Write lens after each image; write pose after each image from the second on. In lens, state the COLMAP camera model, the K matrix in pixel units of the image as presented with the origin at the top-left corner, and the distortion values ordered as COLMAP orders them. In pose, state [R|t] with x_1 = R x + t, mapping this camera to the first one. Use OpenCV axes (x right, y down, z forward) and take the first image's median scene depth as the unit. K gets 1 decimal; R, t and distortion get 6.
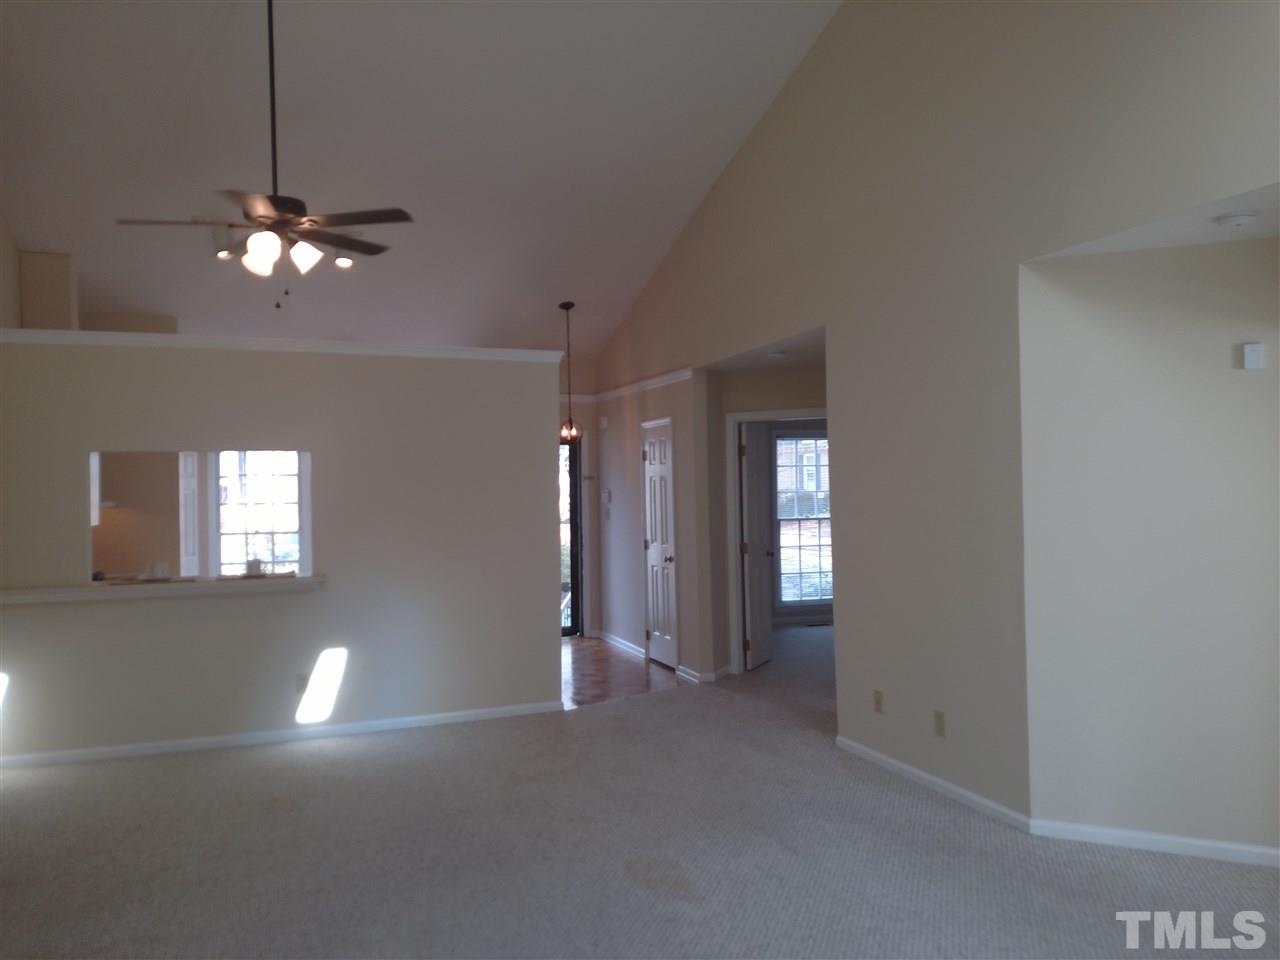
lens RADIAL K [[991.3, 0, 627.5], [0, 991.3, 486.1], [0, 0, 1]] dist [0.217905, -0.455132]
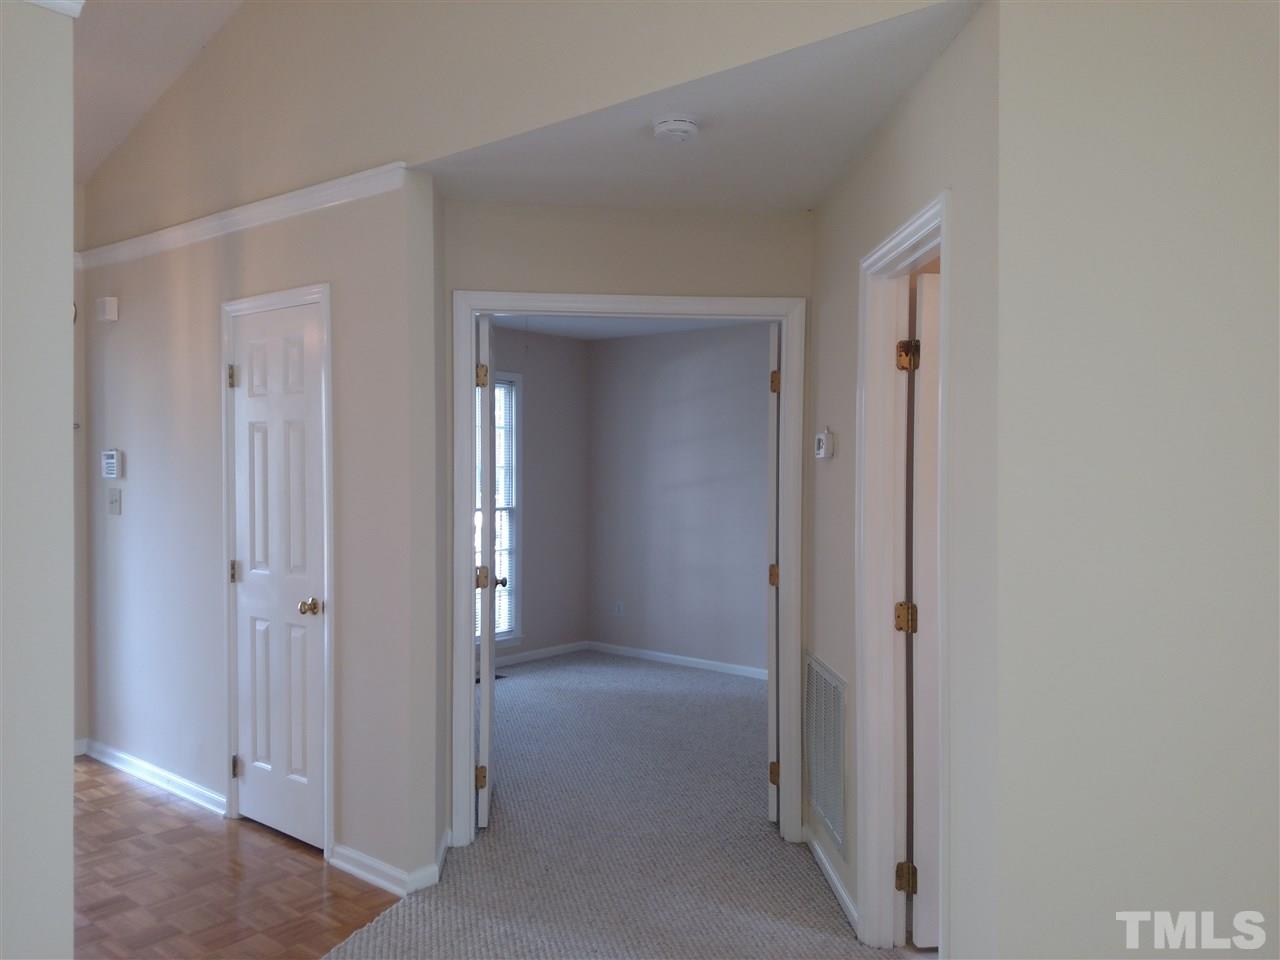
lens RADIAL K [[942.3, 0, 539.3], [0, 942.3, 481.2], [0, 0, 1]] dist [0.028997, 0.000554]
pose [[0.871927, 0.004157, 0.489618, -0.076608], [-0.015731, 0.999686, 0.019526, 0.006875], [-0.489383, -0.024727, 0.871718, 0.581548]]
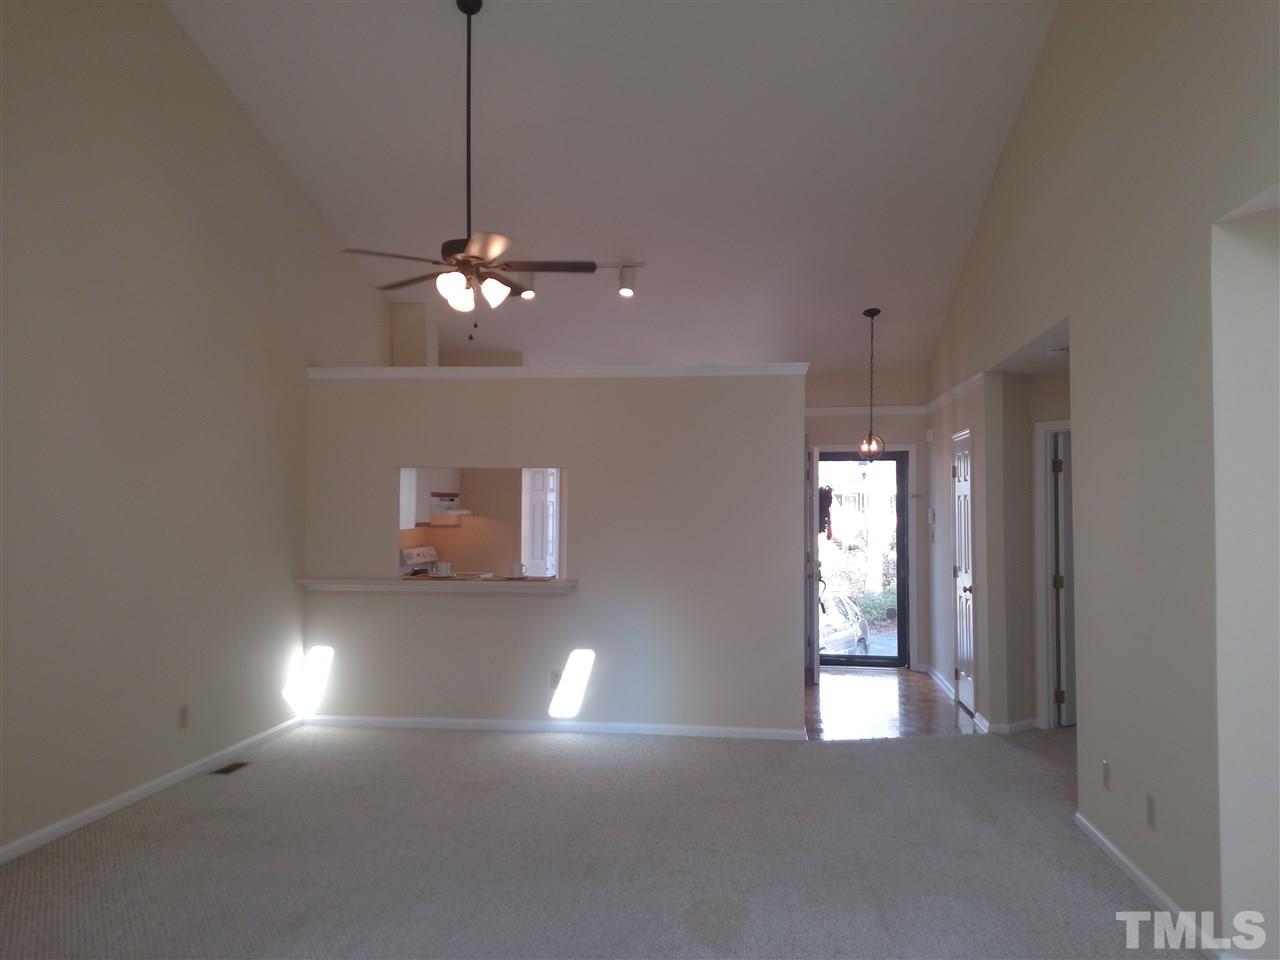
lens RADIAL K [[991.3, 0, 627.5], [0, 991.3, 486.1], [0, 0, 1]] dist [0.217905, -0.455132]
pose [[0.877024, 0.009076, -0.480361, 0.205749], [-0.017753, 0.999751, -0.013524, -0.000535], [0.480119, 0.020389, 0.876966, 0.067163]]
